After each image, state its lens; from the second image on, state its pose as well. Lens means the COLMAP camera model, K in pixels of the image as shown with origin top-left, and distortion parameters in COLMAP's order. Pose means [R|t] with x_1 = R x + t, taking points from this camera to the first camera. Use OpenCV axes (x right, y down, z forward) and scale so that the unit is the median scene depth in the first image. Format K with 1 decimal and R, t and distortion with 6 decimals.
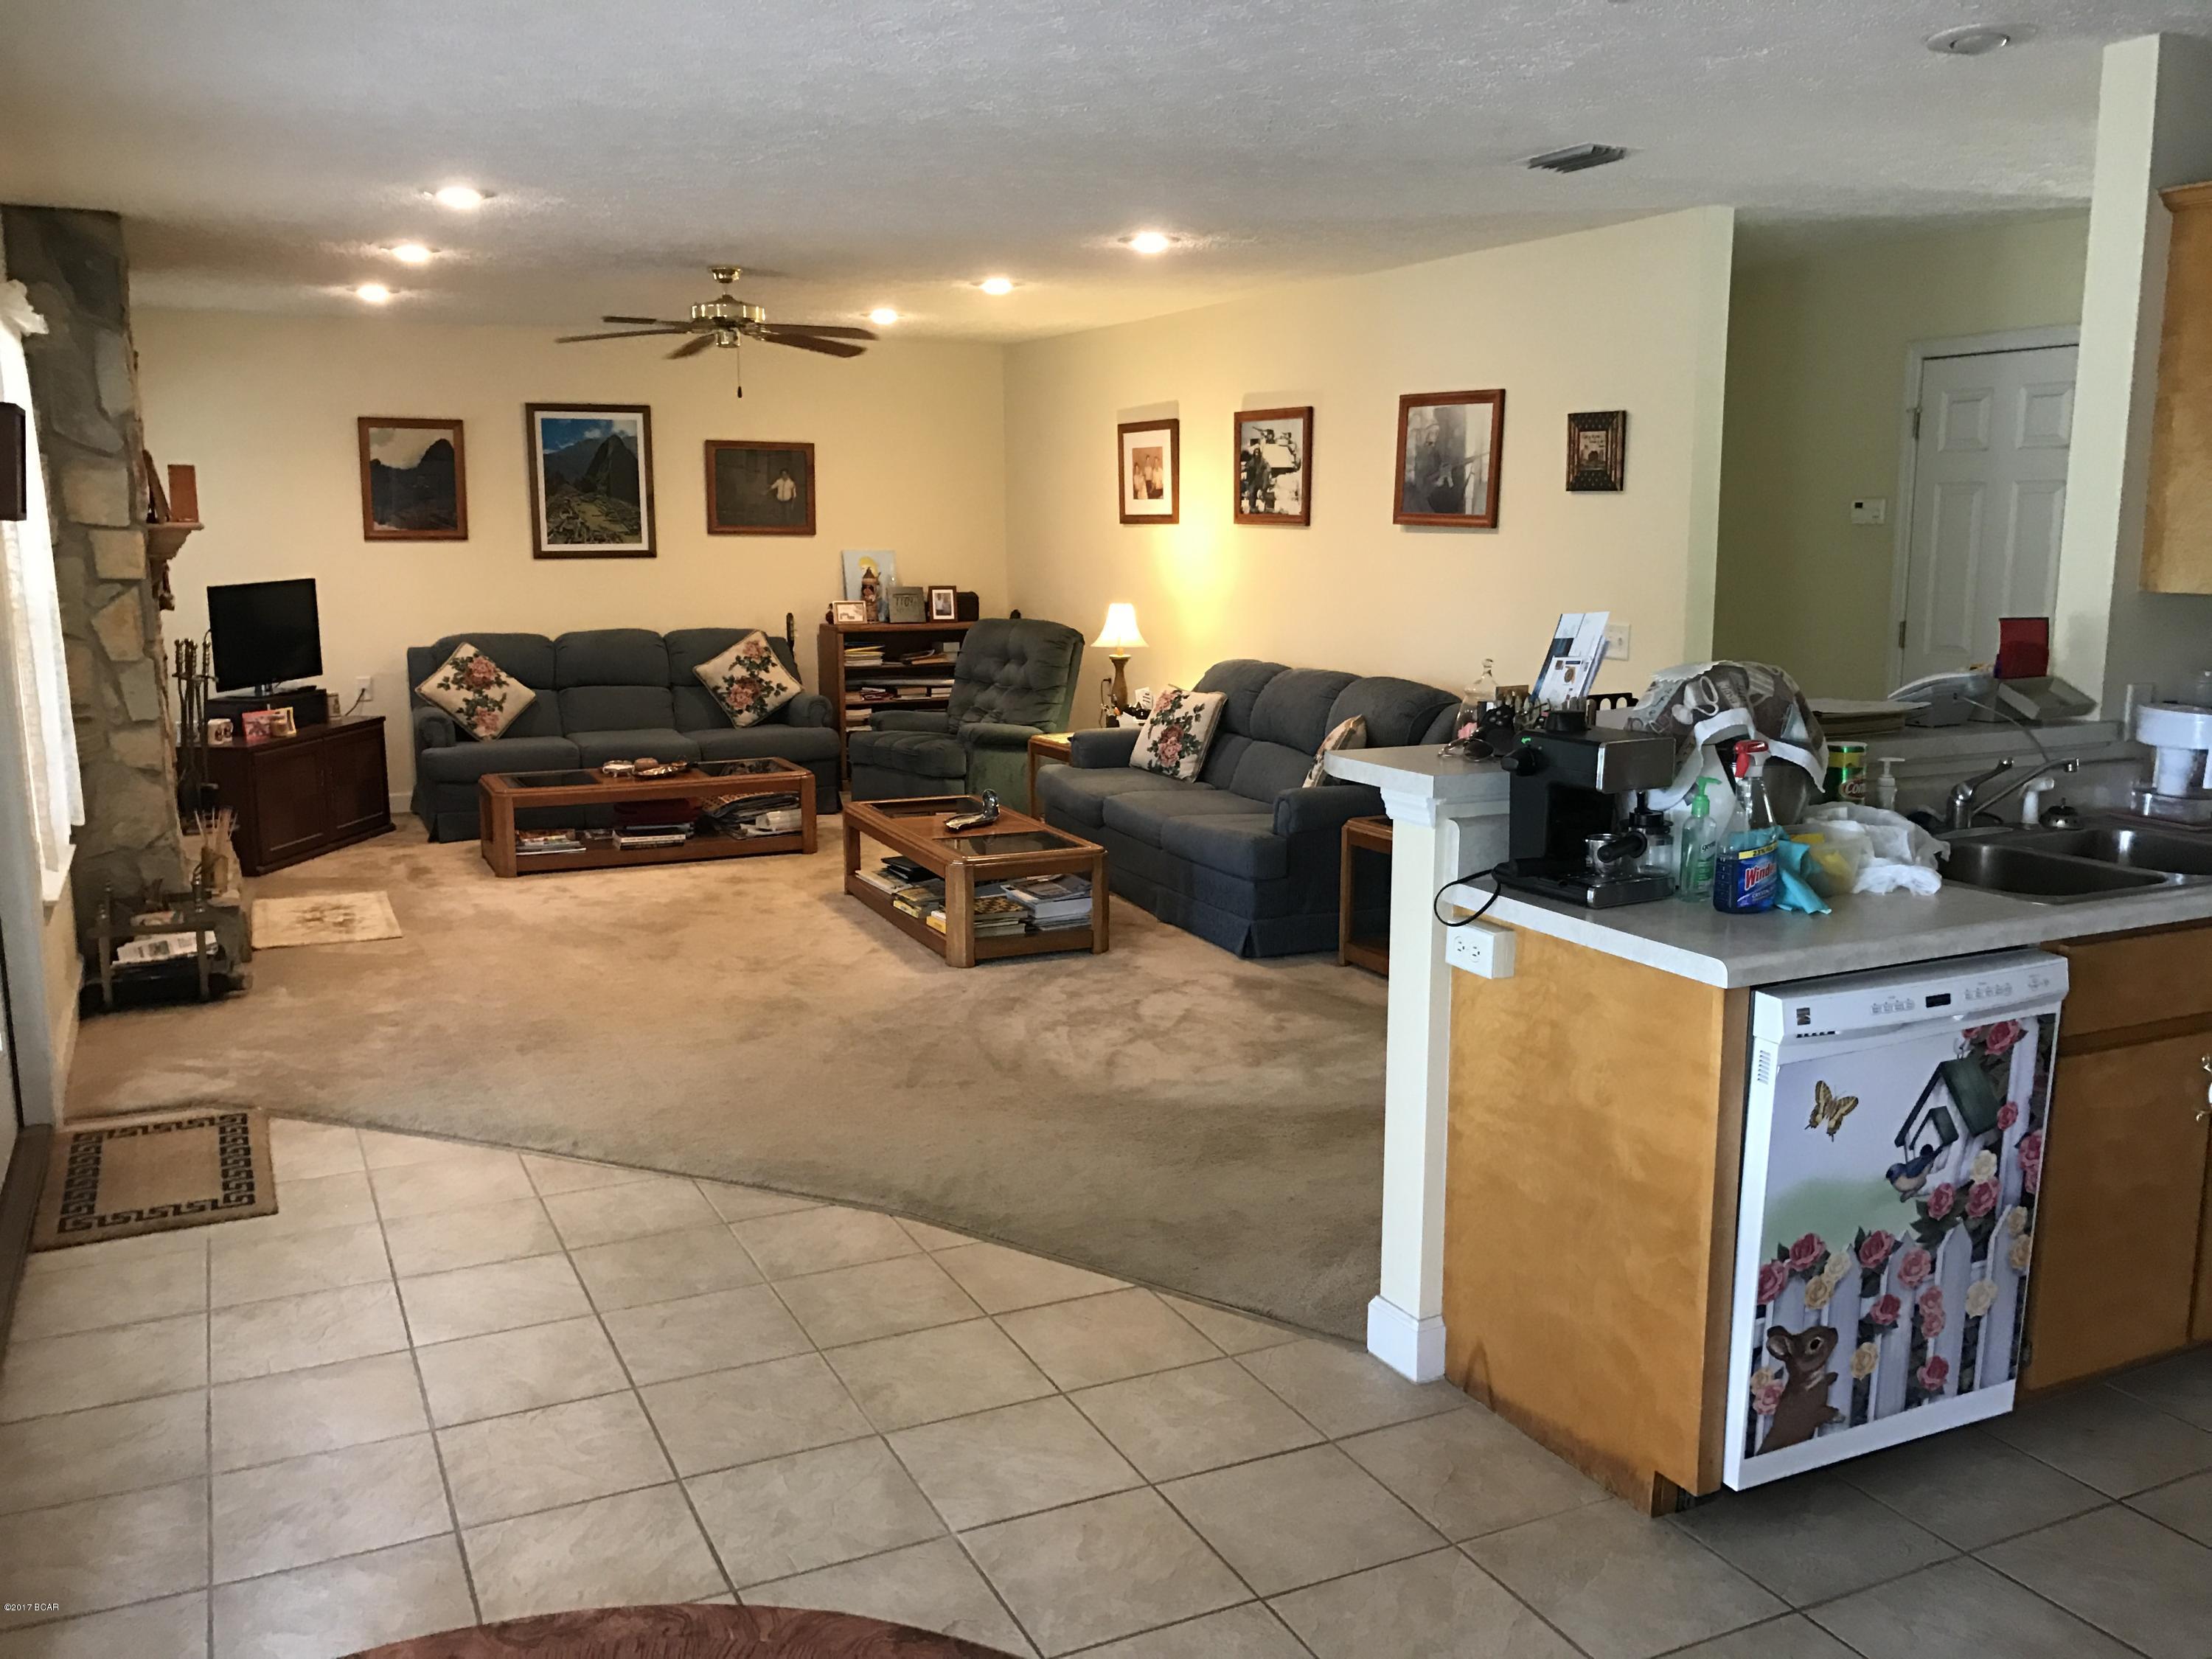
lens RADIAL K [[1819.7, 0, 1073.0], [0, 1819.7, 834.5], [0, 0, 1]] dist [0.013666, -0.015301]
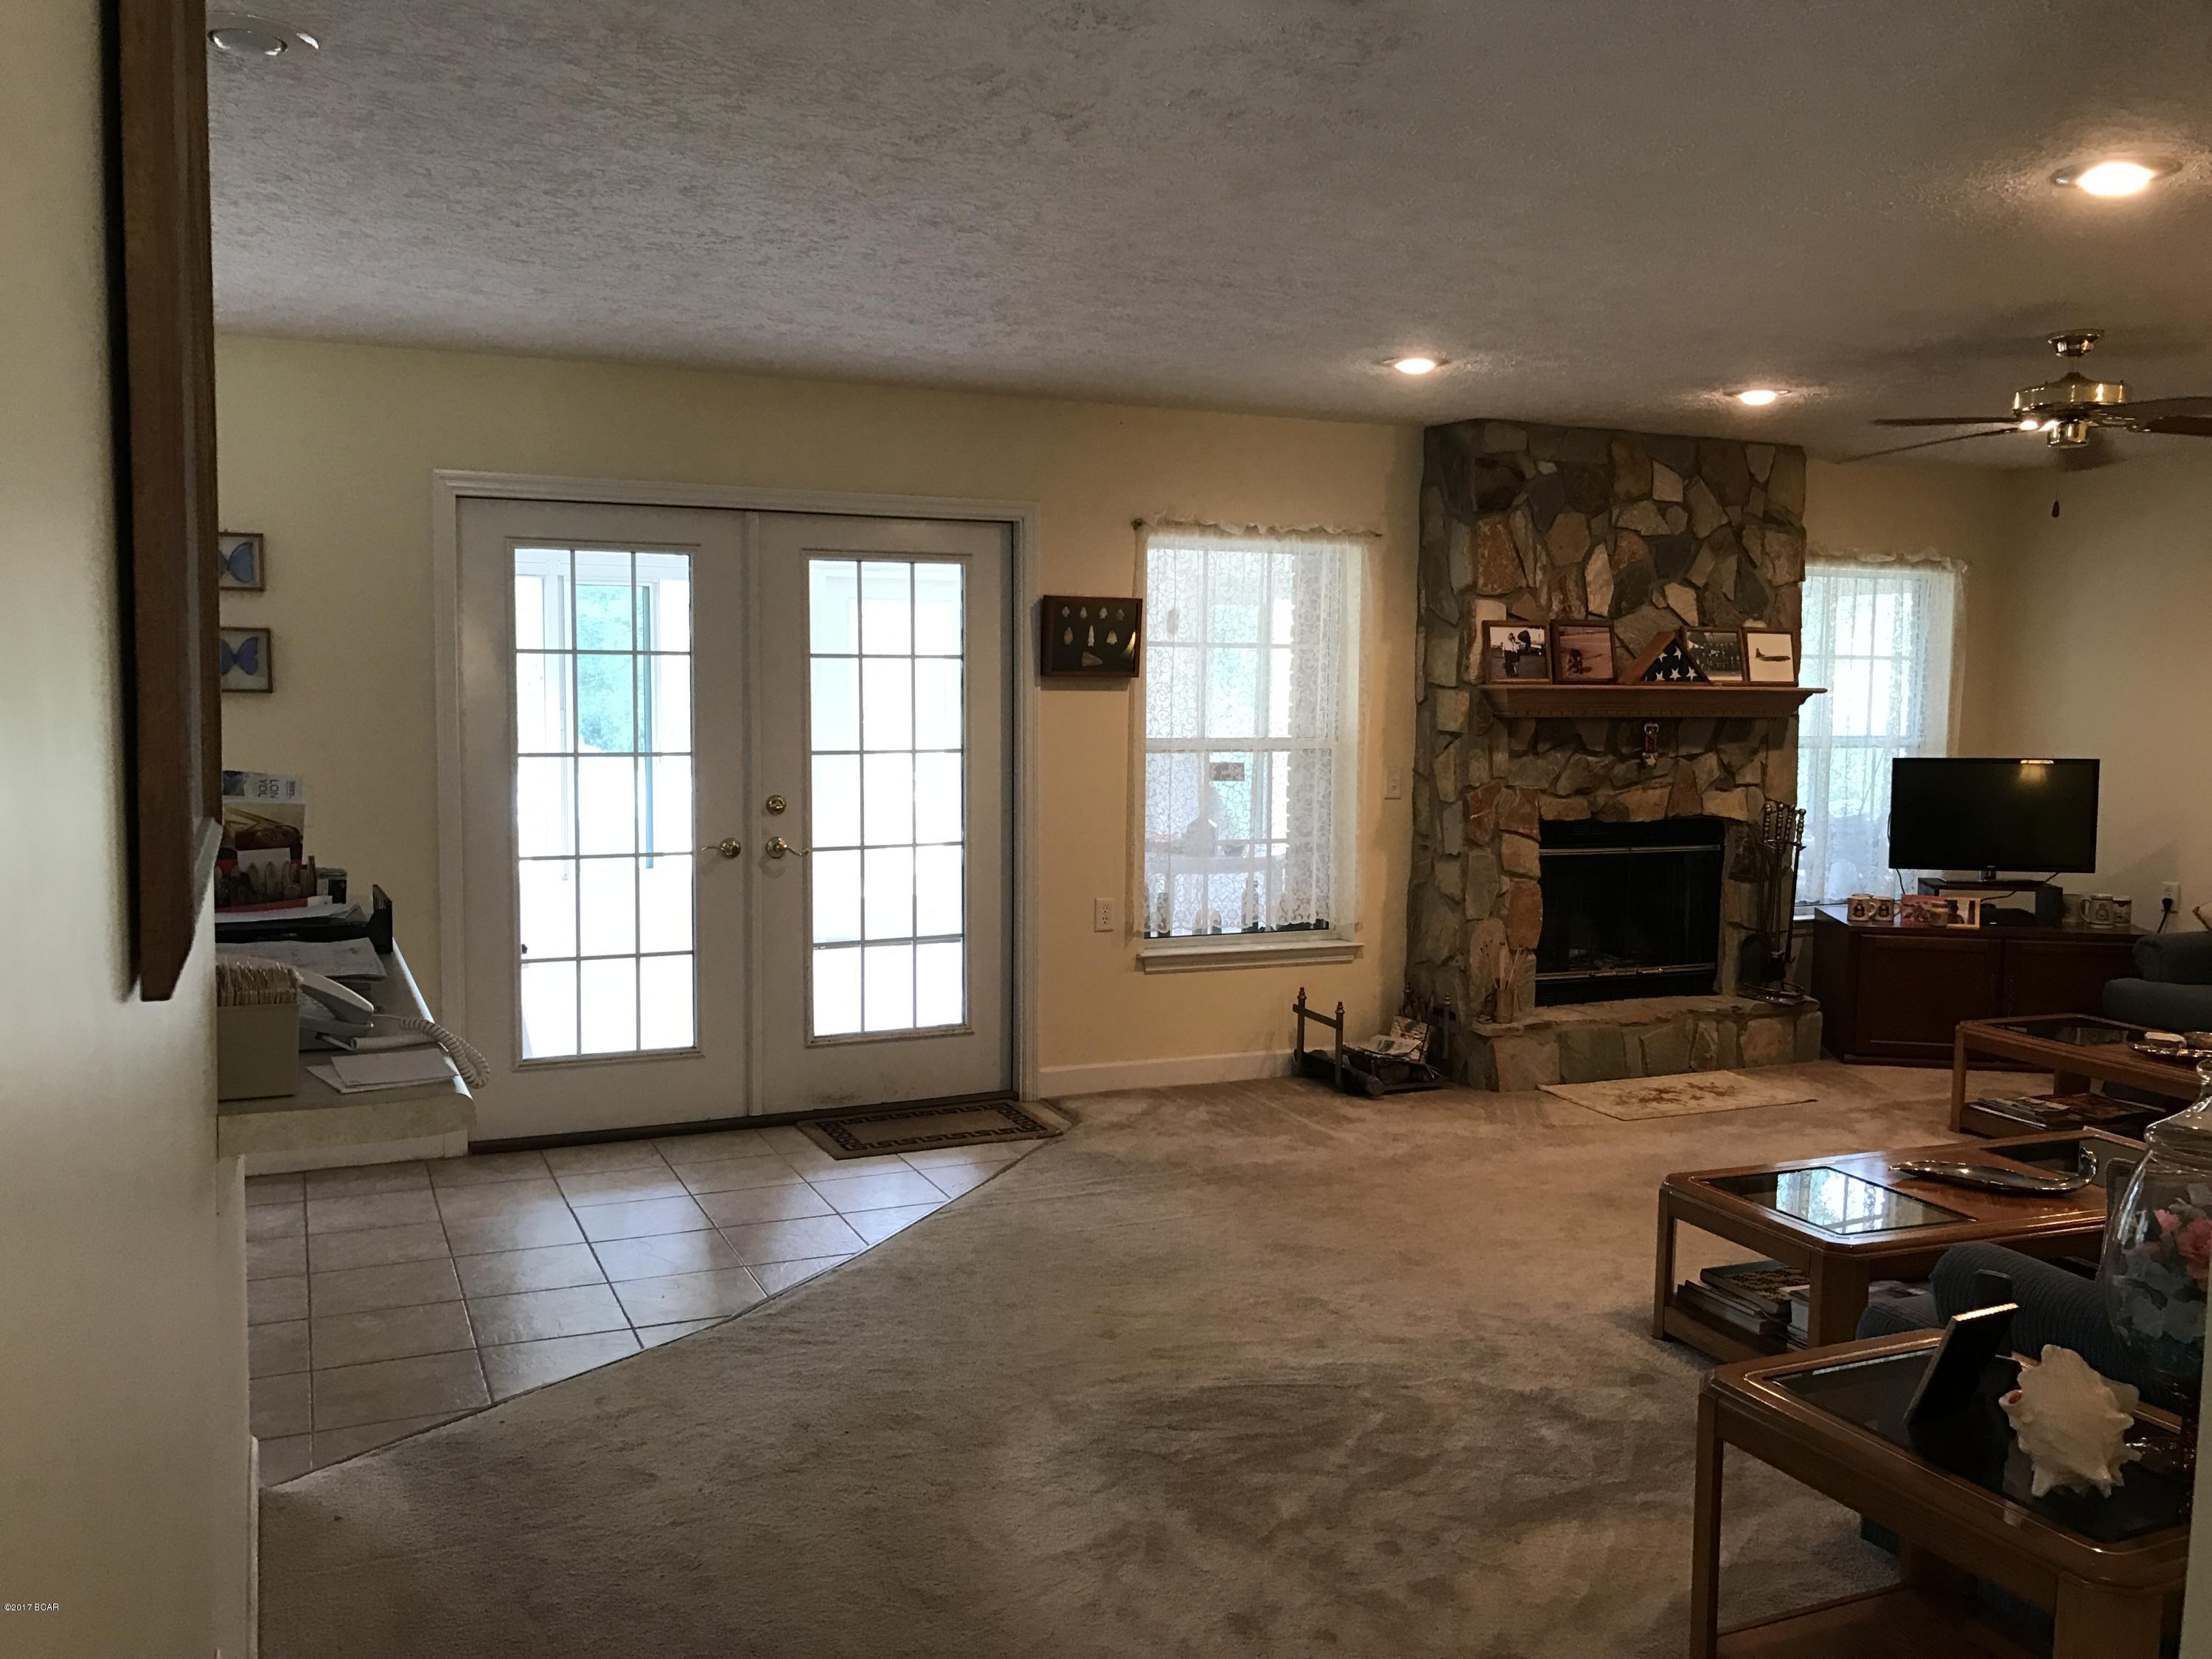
lens RADIAL K [[1819.7, 0, 1073.0], [0, 1819.7, 834.5], [0, 0, 1]] dist [0.013666, -0.015301]
pose [[-0.037483, 0.090903, -0.995154, 0.641062], [-0.183200, 0.978351, 0.096269, -0.142823], [0.982361, 0.185920, -0.020018, 0.798232]]
